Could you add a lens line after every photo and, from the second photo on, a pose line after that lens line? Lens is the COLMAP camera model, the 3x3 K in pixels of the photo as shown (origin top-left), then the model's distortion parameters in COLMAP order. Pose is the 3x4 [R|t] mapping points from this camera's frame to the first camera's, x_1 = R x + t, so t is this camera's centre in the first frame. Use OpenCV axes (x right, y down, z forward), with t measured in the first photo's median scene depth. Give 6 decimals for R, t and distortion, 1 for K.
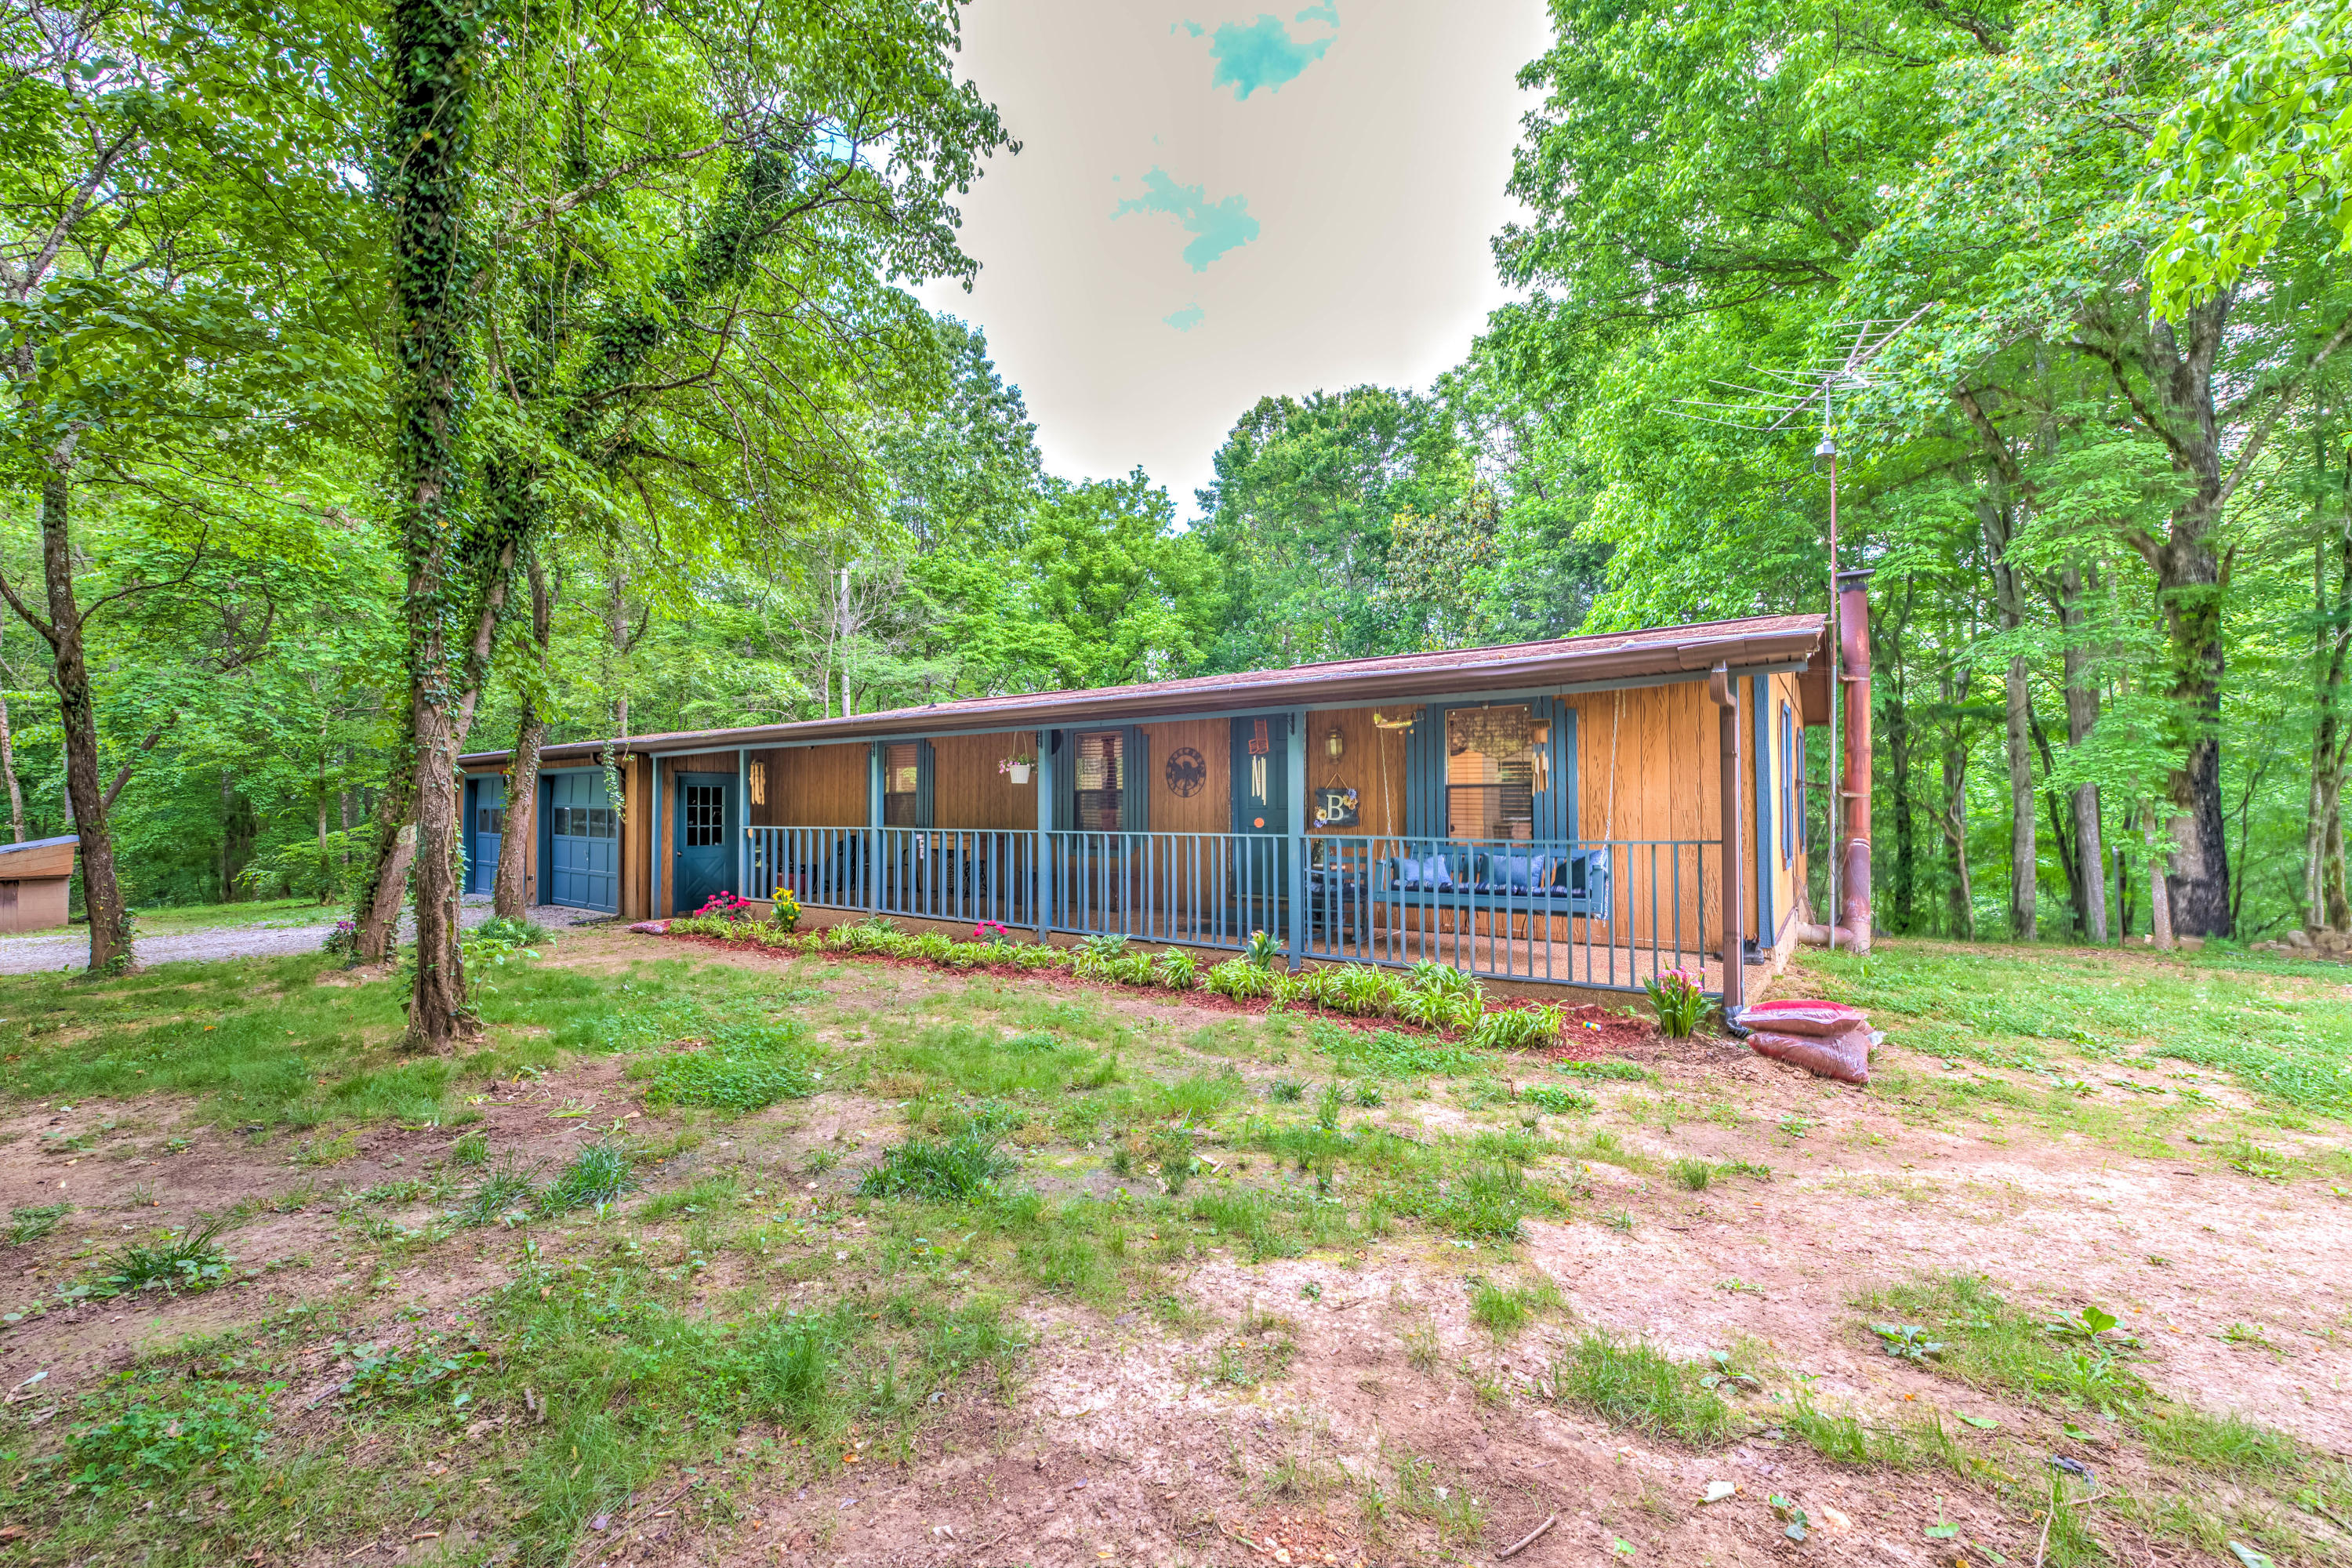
lens RADIAL K [[935.7, 0, 1185.7], [0, 935.7, 785.0], [0, 0, 1]] dist [-0.008093, -0.004287]
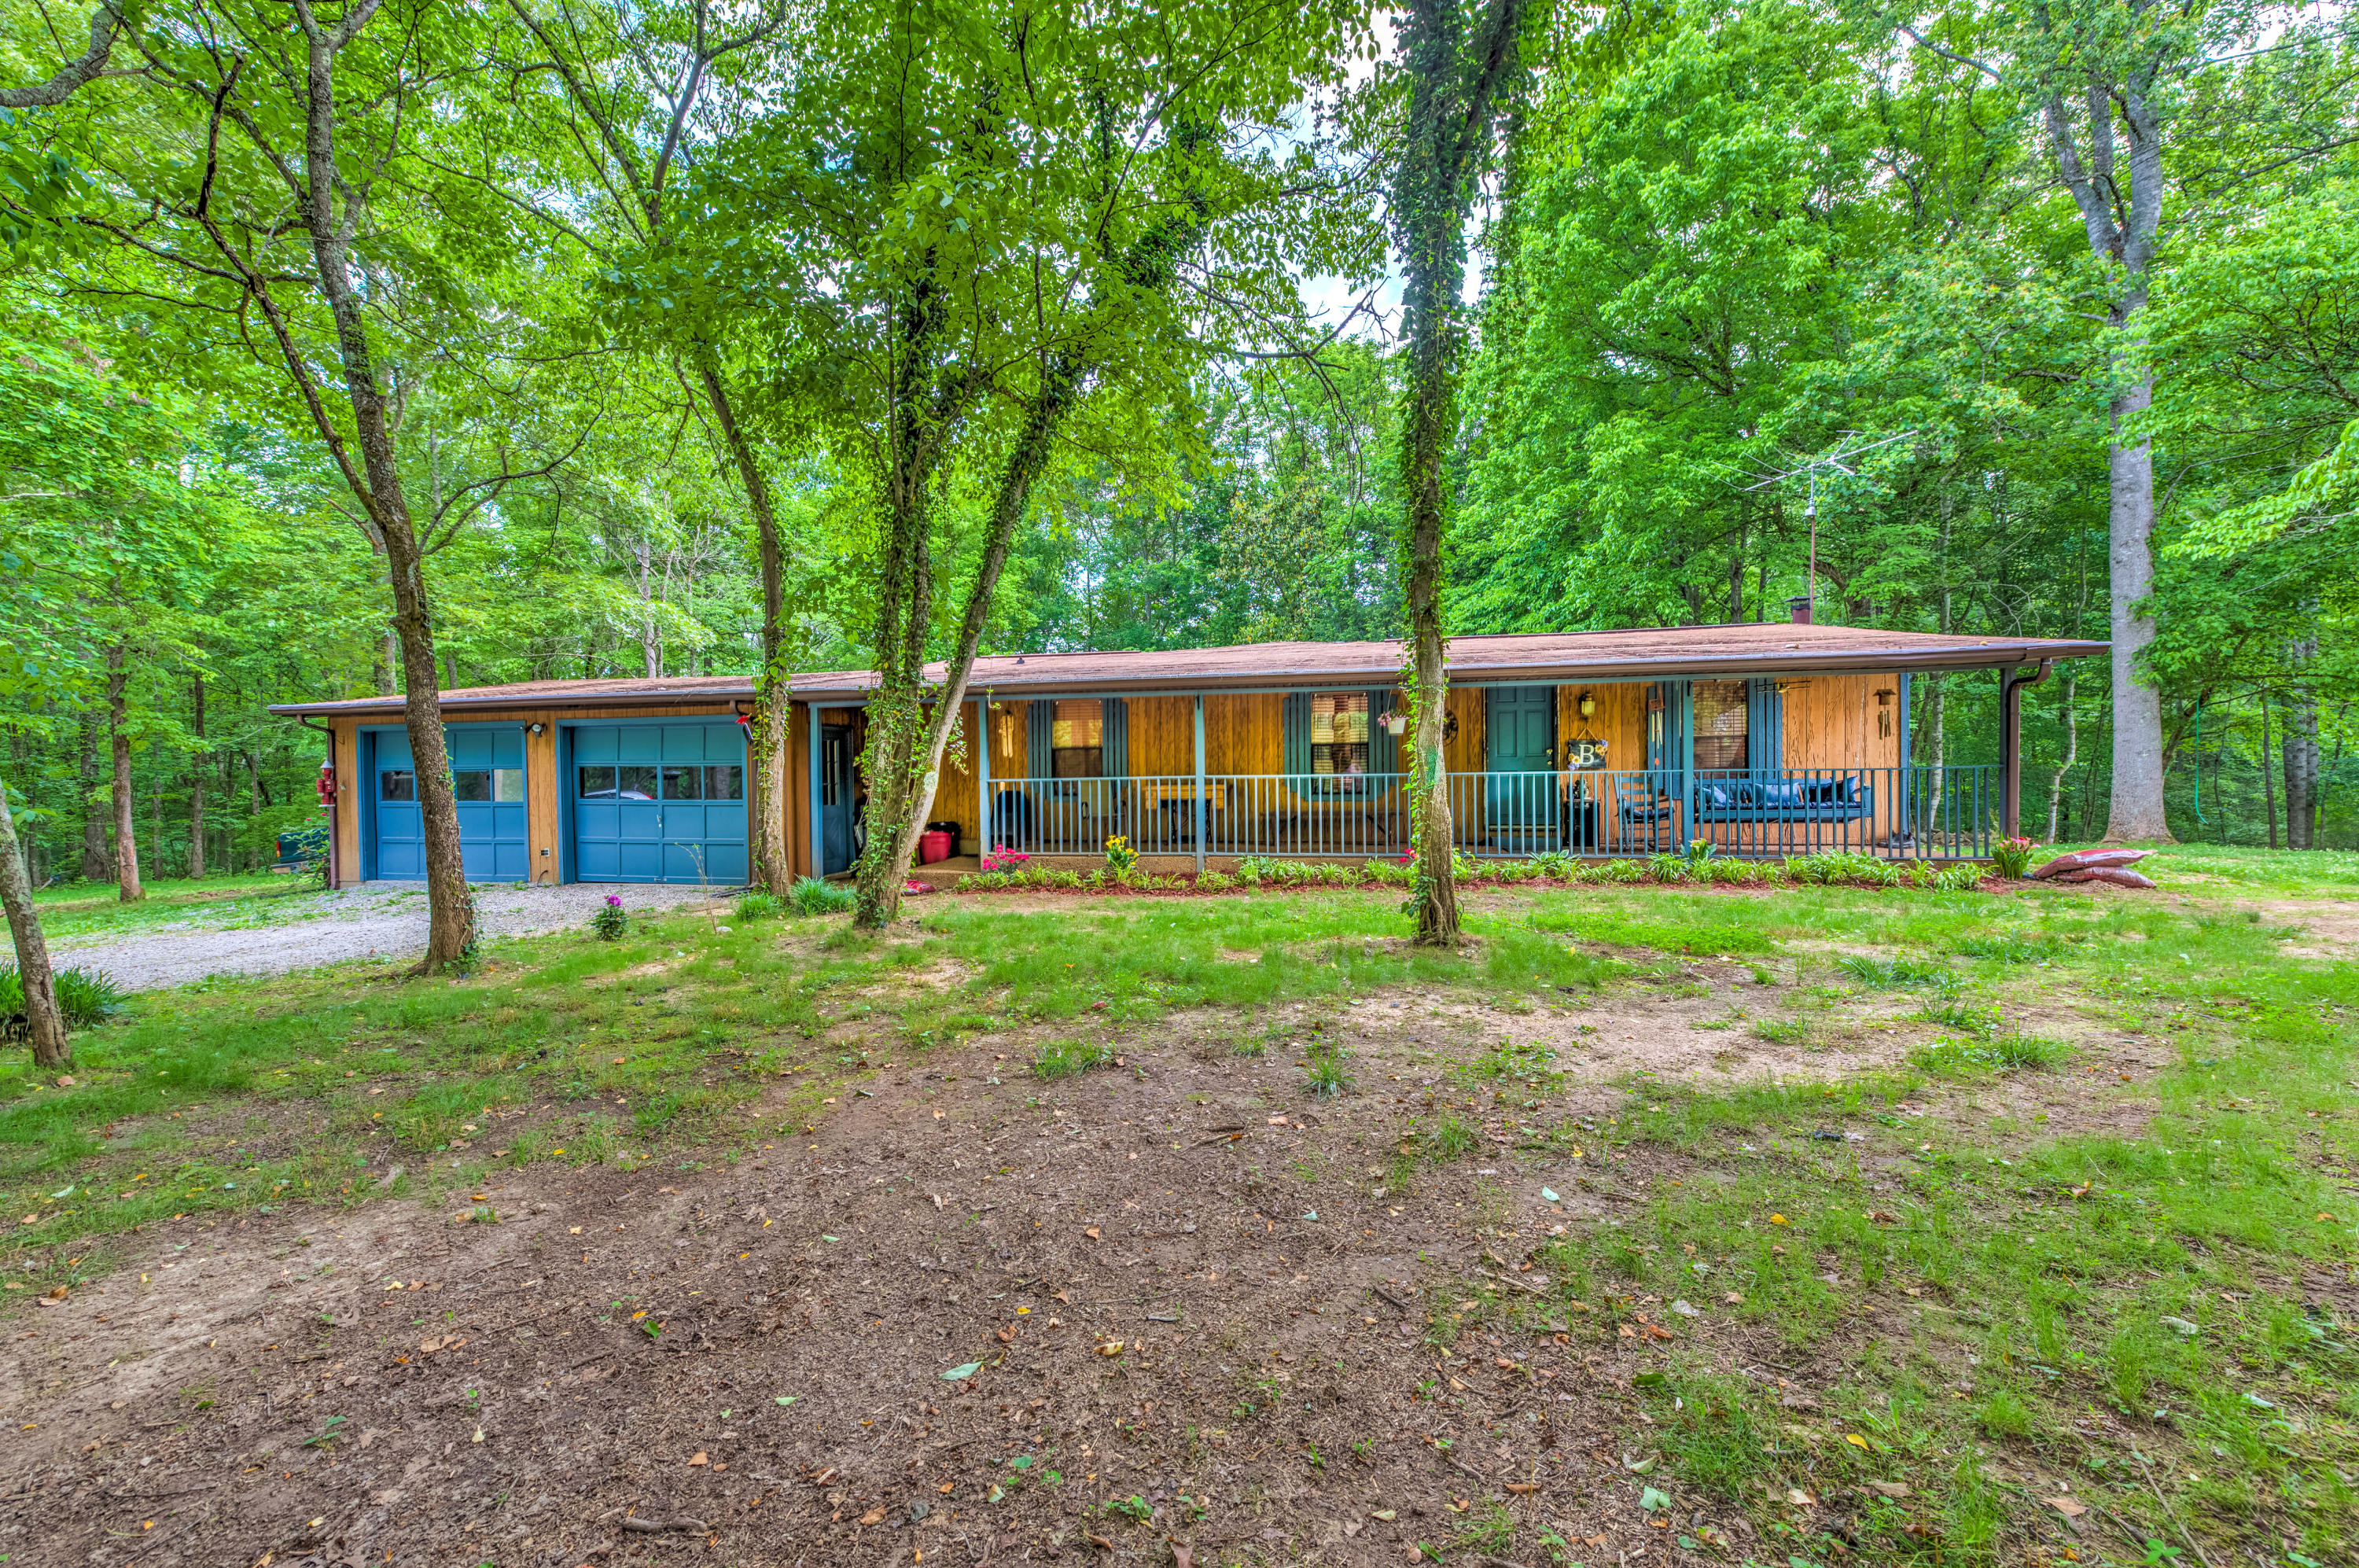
lens RADIAL K [[938.5, 0, 1189.3], [0, 938.5, 785.0], [0, 0, 1]] dist [-0.008093, -0.004287]
pose [[0.914570, -0.008374, 0.404341, -0.773274], [0.000965, 0.999828, 0.018523, 0.037184], [-0.404427, -0.016550, 0.914421, 0.039337]]
